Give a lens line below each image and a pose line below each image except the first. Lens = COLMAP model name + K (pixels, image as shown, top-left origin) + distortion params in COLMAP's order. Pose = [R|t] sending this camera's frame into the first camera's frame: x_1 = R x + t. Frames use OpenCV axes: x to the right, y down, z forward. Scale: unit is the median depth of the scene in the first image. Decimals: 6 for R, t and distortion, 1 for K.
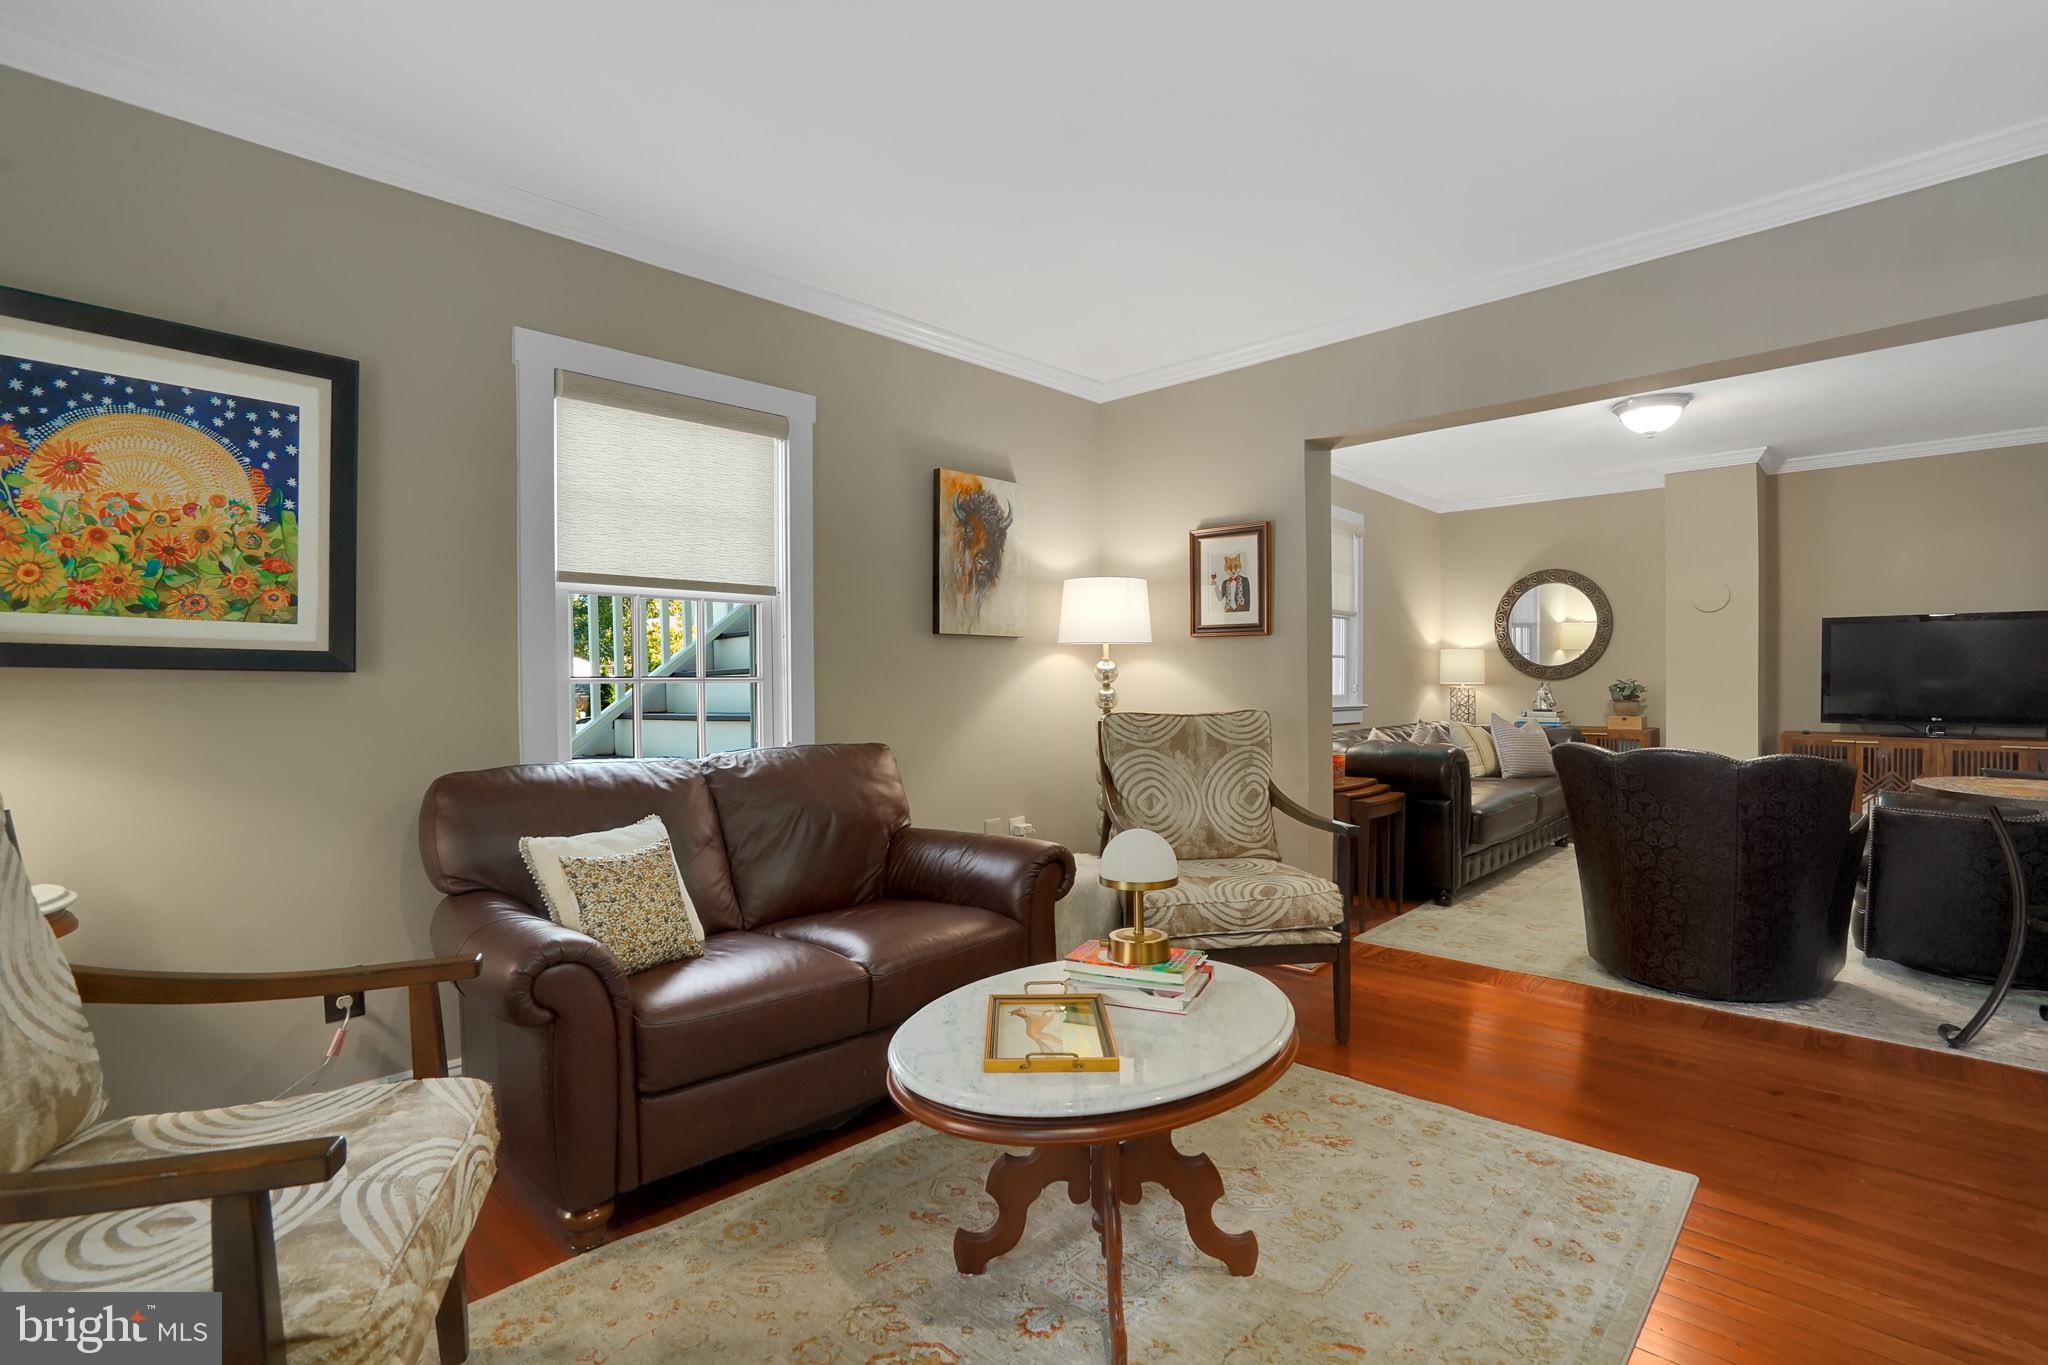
lens RADIAL K [[962.5, 0, 1023.0], [0, 962.5, 681.7], [0, 0, 1]] dist [-0.008409, 0.002236]
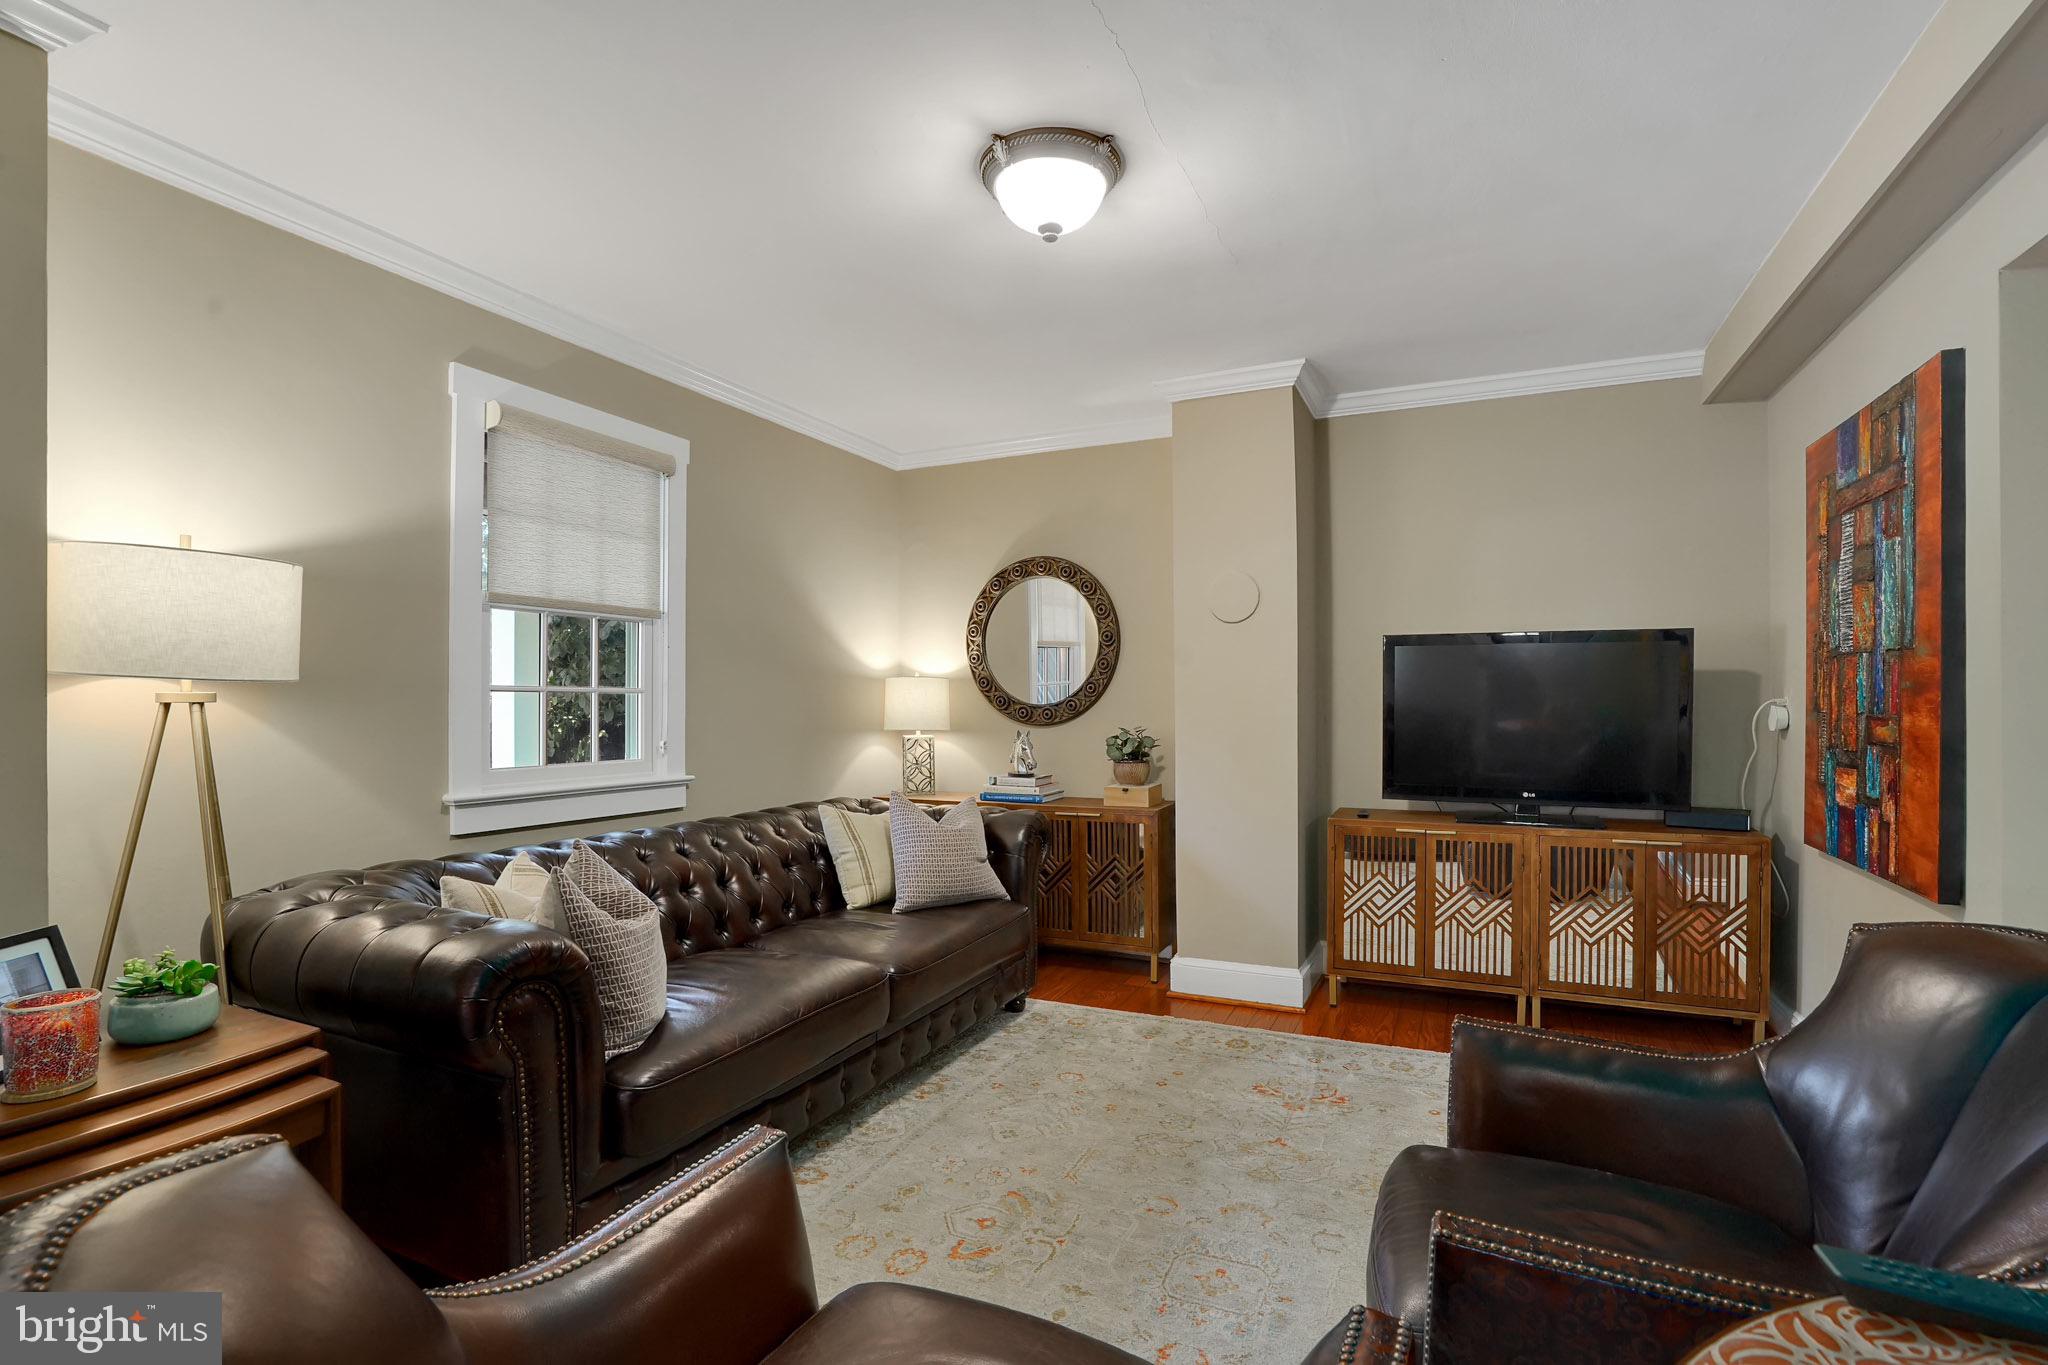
lens RADIAL K [[962.5, 0, 1033.8], [0, 962.5, 682.8], [0, 0, 1]] dist [-0.008409, 0.002236]
pose [[0.952256, 0.012019, 0.305063, 0.370498], [-0.004047, 0.999634, -0.026752, -0.014975], [-0.305273, 0.024241, 0.951956, 0.408930]]
